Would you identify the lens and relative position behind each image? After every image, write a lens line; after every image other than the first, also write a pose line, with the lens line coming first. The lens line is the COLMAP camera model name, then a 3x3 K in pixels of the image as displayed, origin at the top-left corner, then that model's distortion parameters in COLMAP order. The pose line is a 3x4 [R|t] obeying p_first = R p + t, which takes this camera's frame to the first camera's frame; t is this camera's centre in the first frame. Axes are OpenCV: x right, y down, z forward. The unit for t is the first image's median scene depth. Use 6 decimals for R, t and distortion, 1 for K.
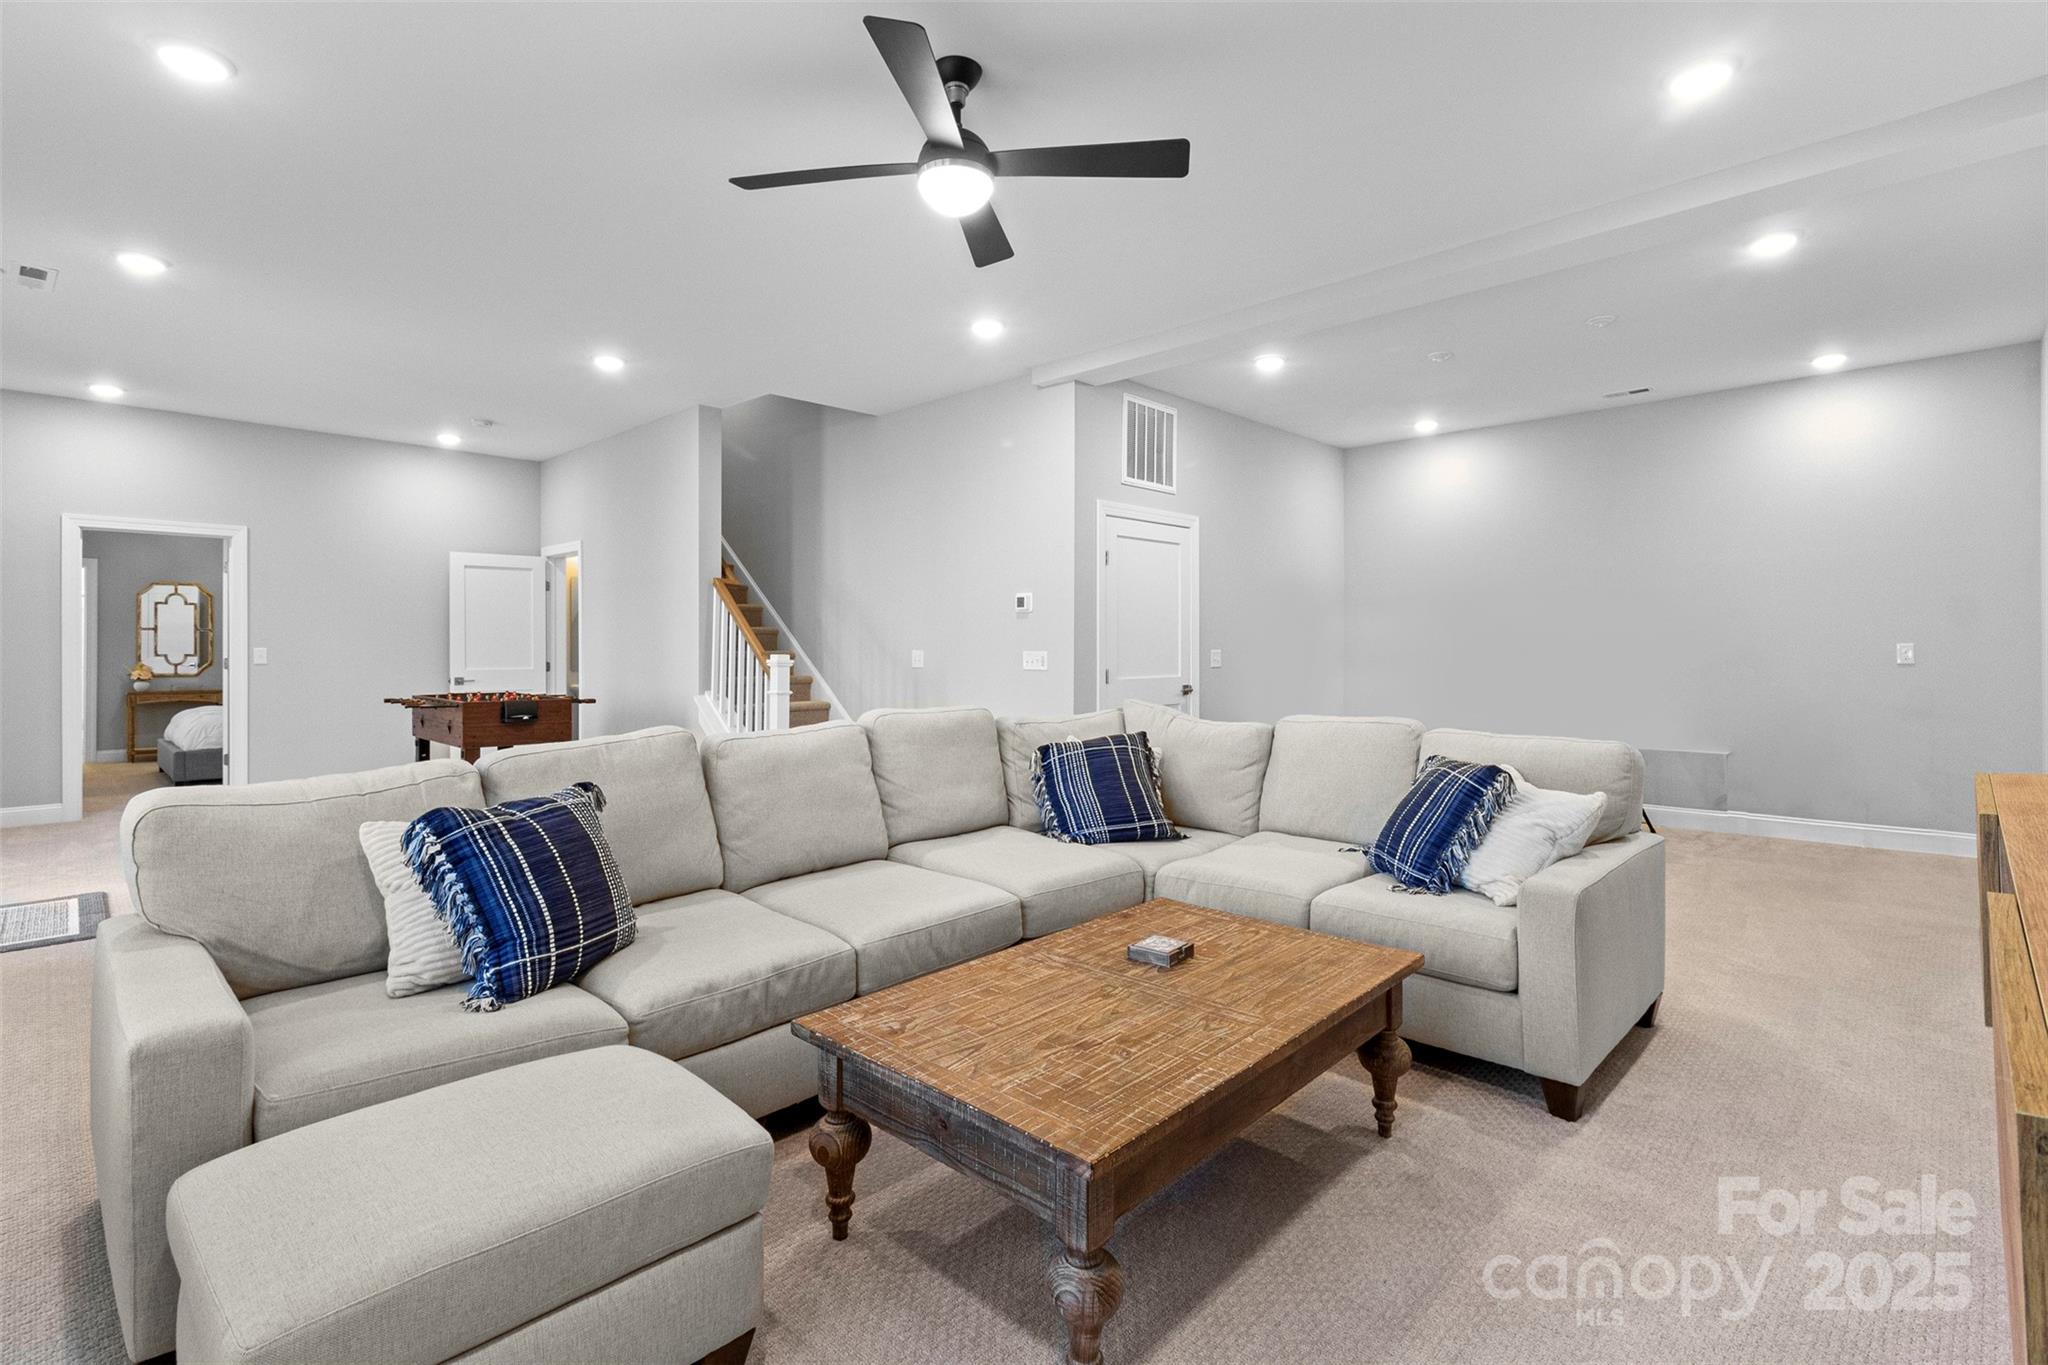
lens RADIAL K [[956.5, 0, 1036.0], [0, 956.5, 650.7], [0, 0, 1]] dist [0.003718, -0.001303]
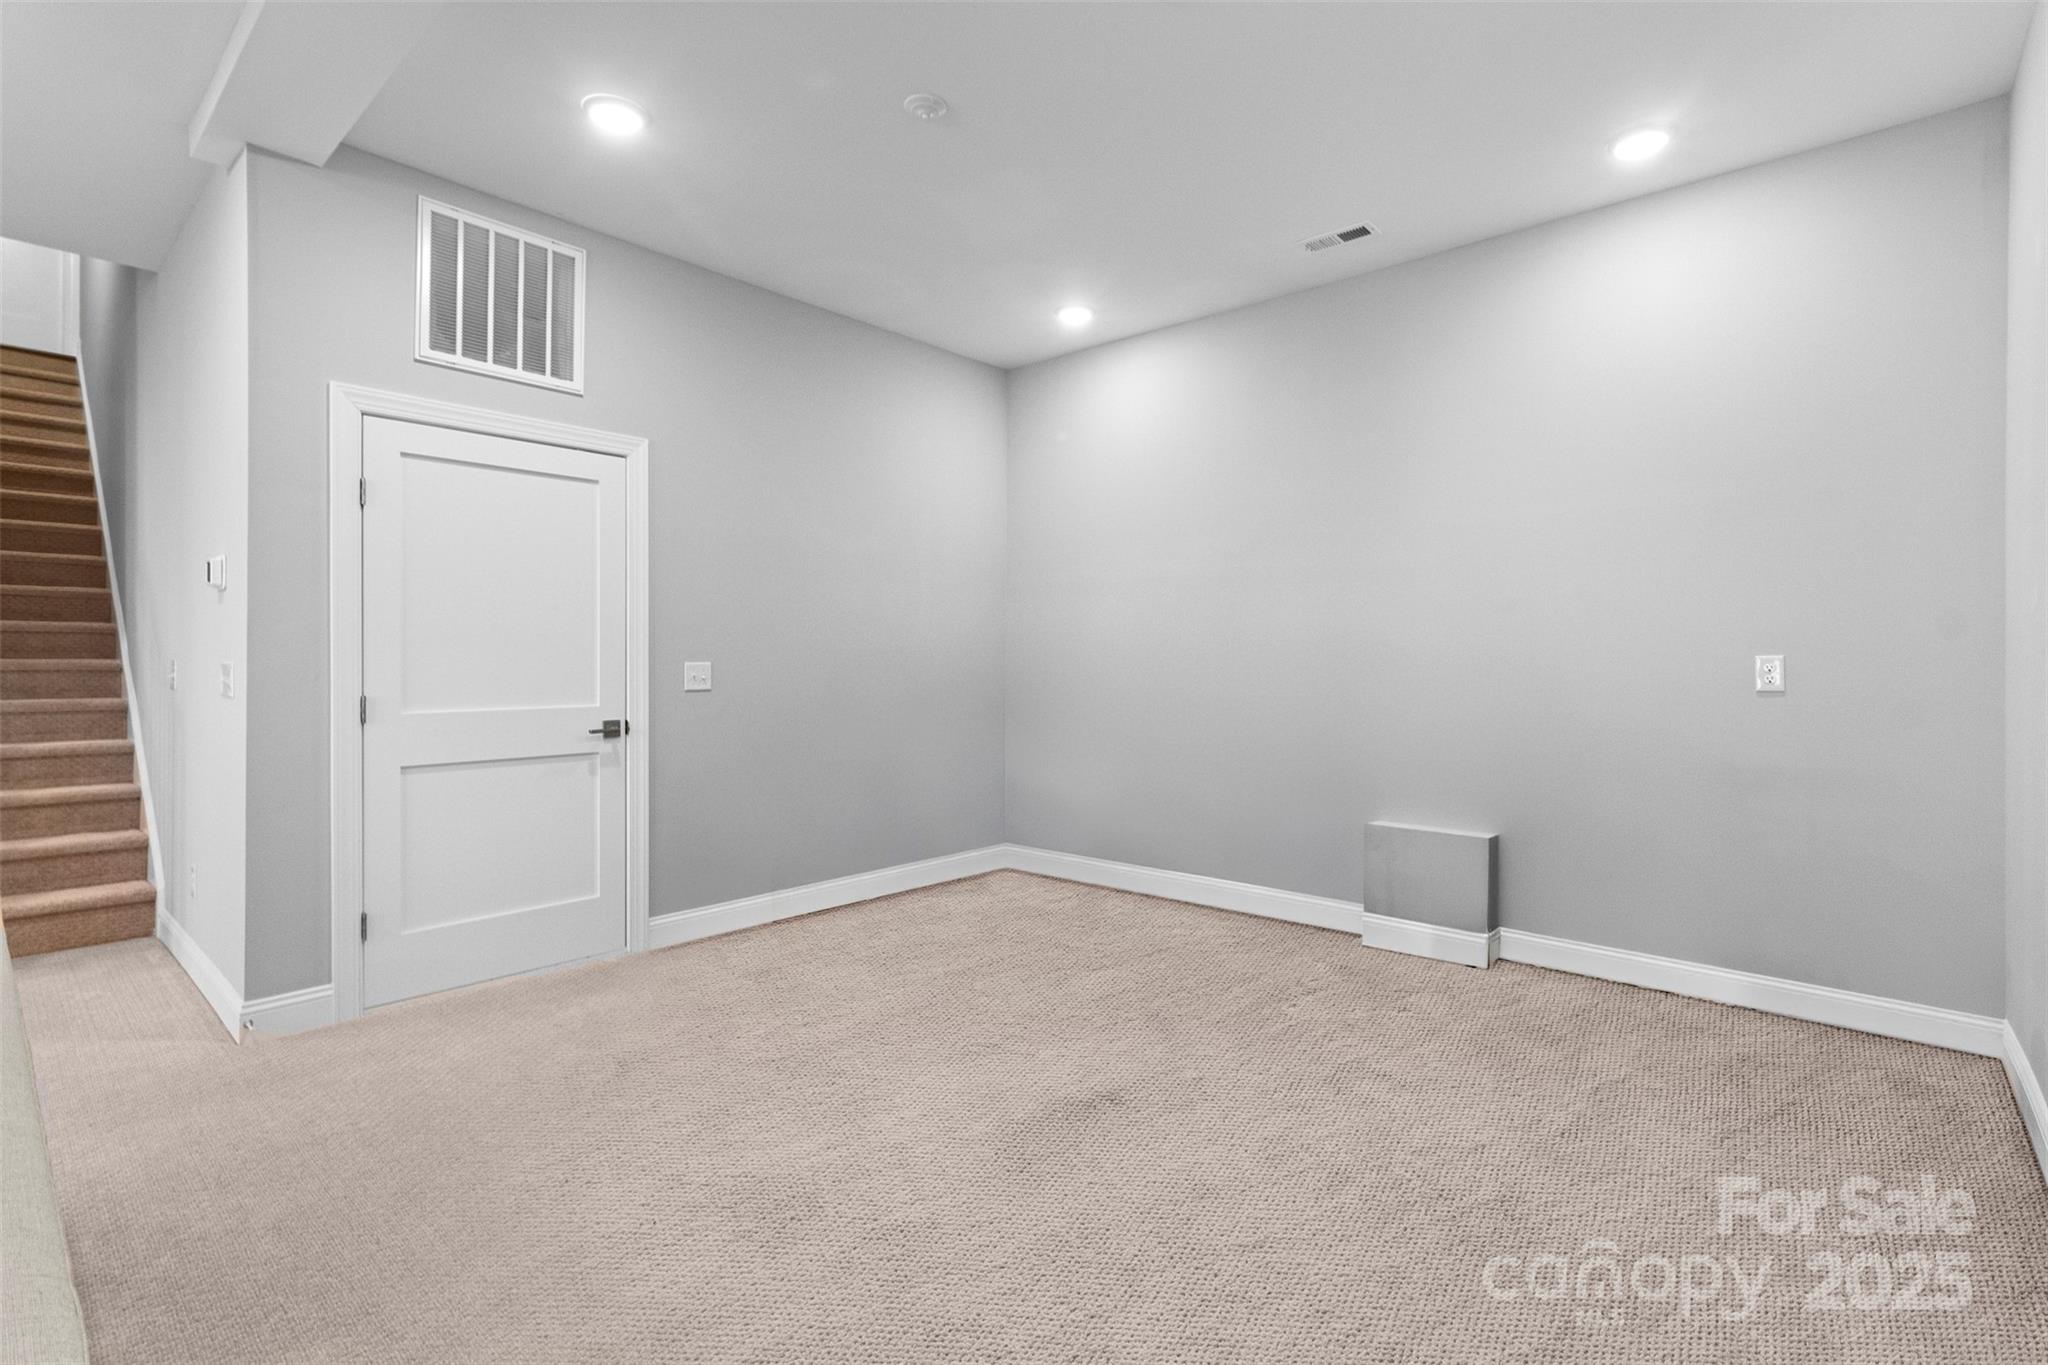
lens RADIAL K [[956.5, 0, 1023.6], [0, 956.5, 671.2], [0, 0, 1]] dist [0.003718, -0.001303]
pose [[0.998923, 0.004228, 0.046206, 0.415309], [-0.004563, 0.999964, 0.007134, -0.000269], [-0.046174, -0.007337, 0.998906, 0.427455]]
